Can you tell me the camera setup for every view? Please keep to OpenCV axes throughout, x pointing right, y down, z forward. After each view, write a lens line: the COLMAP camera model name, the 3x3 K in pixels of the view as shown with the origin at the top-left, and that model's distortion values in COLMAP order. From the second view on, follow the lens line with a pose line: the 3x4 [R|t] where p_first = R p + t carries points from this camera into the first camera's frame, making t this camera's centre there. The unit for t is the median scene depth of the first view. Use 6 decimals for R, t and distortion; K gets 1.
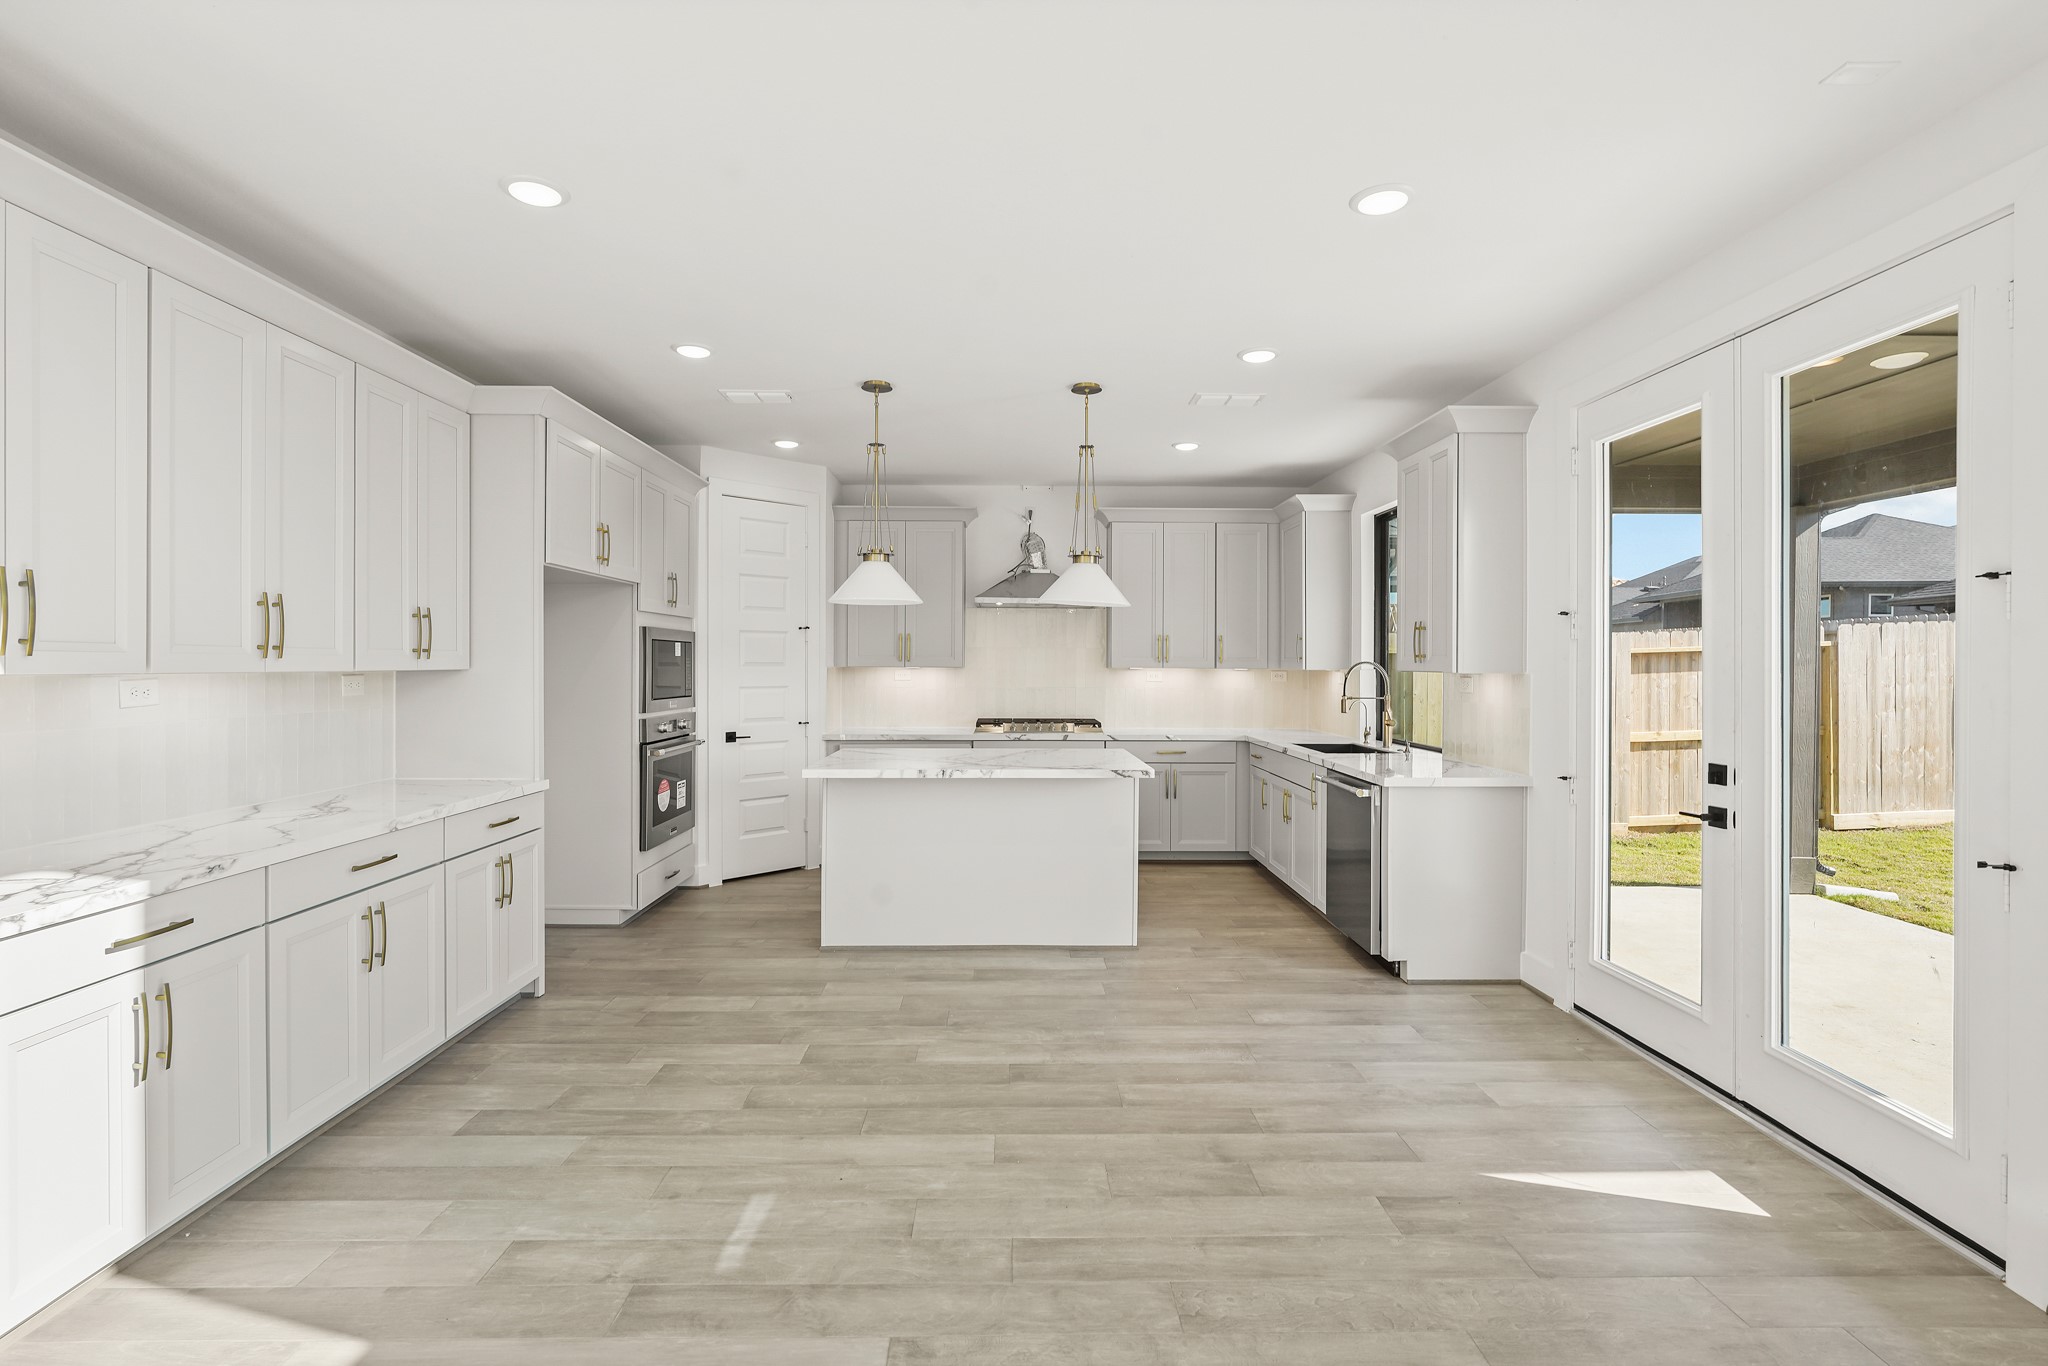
lens RADIAL K [[938.2, 0, 1013.7], [0, 938.2, 668.0], [0, 0, 1]] dist [-0.012735, 0.000382]
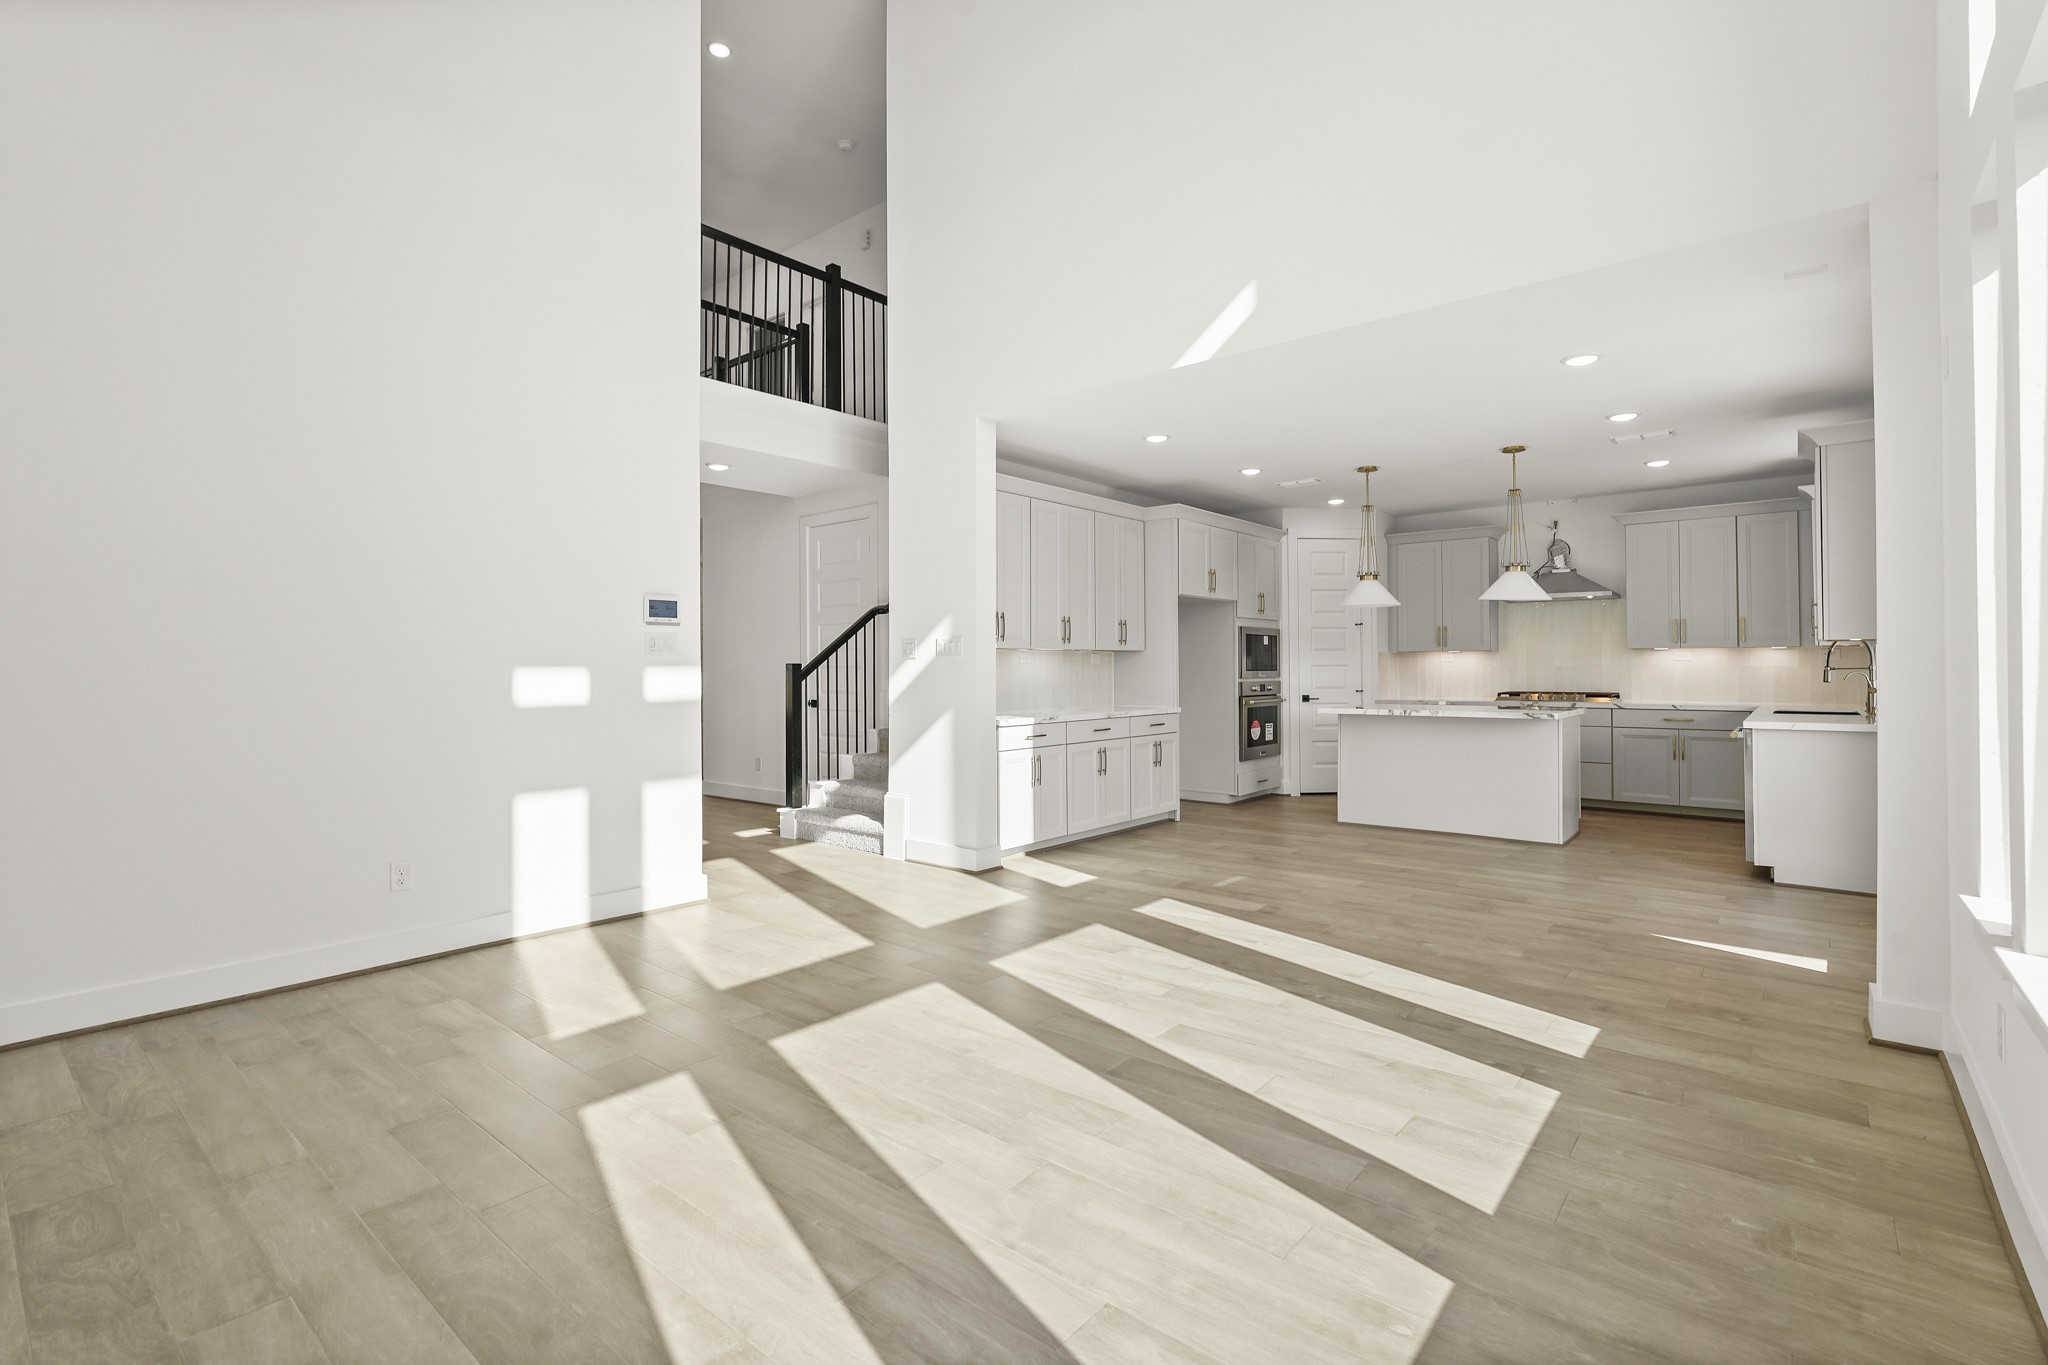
lens RADIAL K [[928.1, 0, 1021.0], [0, 928.1, 658.2], [0, 0, 1]] dist [-0.004167, -0.000036]
pose [[0.757089, -0.014083, -0.653160, 0.429458], [0.003990, 0.999849, -0.016933, 0.042498], [0.653299, 0.010214, 0.757031, -0.563496]]
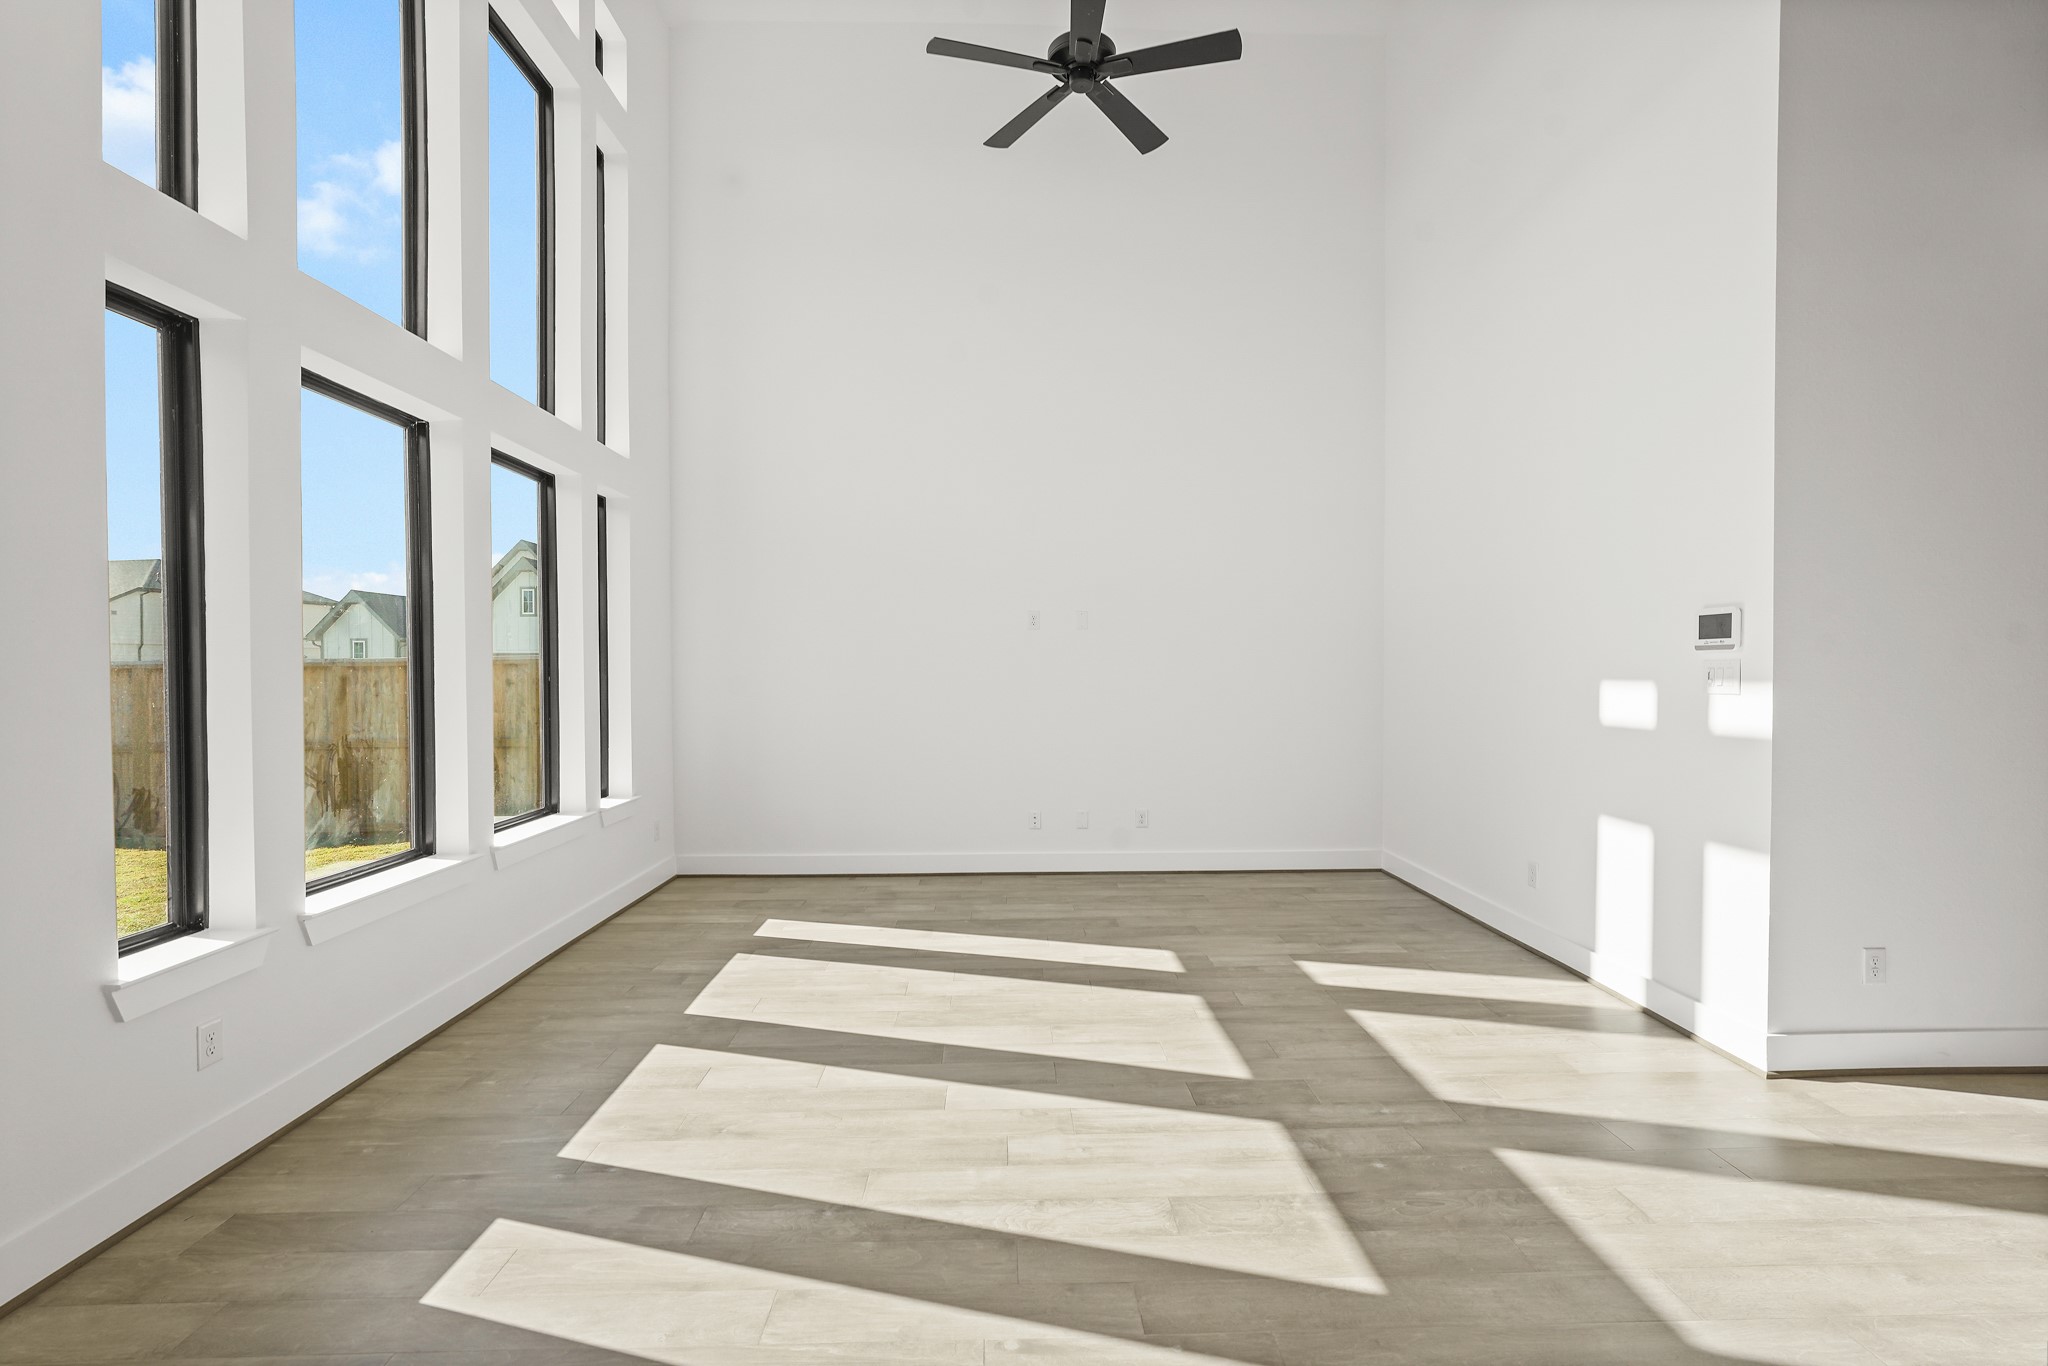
lens RADIAL K [[908.6, 0, 1019.1], [0, 908.6, 666.3], [0, 0, 1]] dist [-0.016715, 0.007676]
pose [[-0.999878, -0.001345, -0.015564, 0.008717], [-0.001352, 0.999999, 0.000457, -0.000813], [0.015564, 0.000478, -0.999879, 0.700600]]
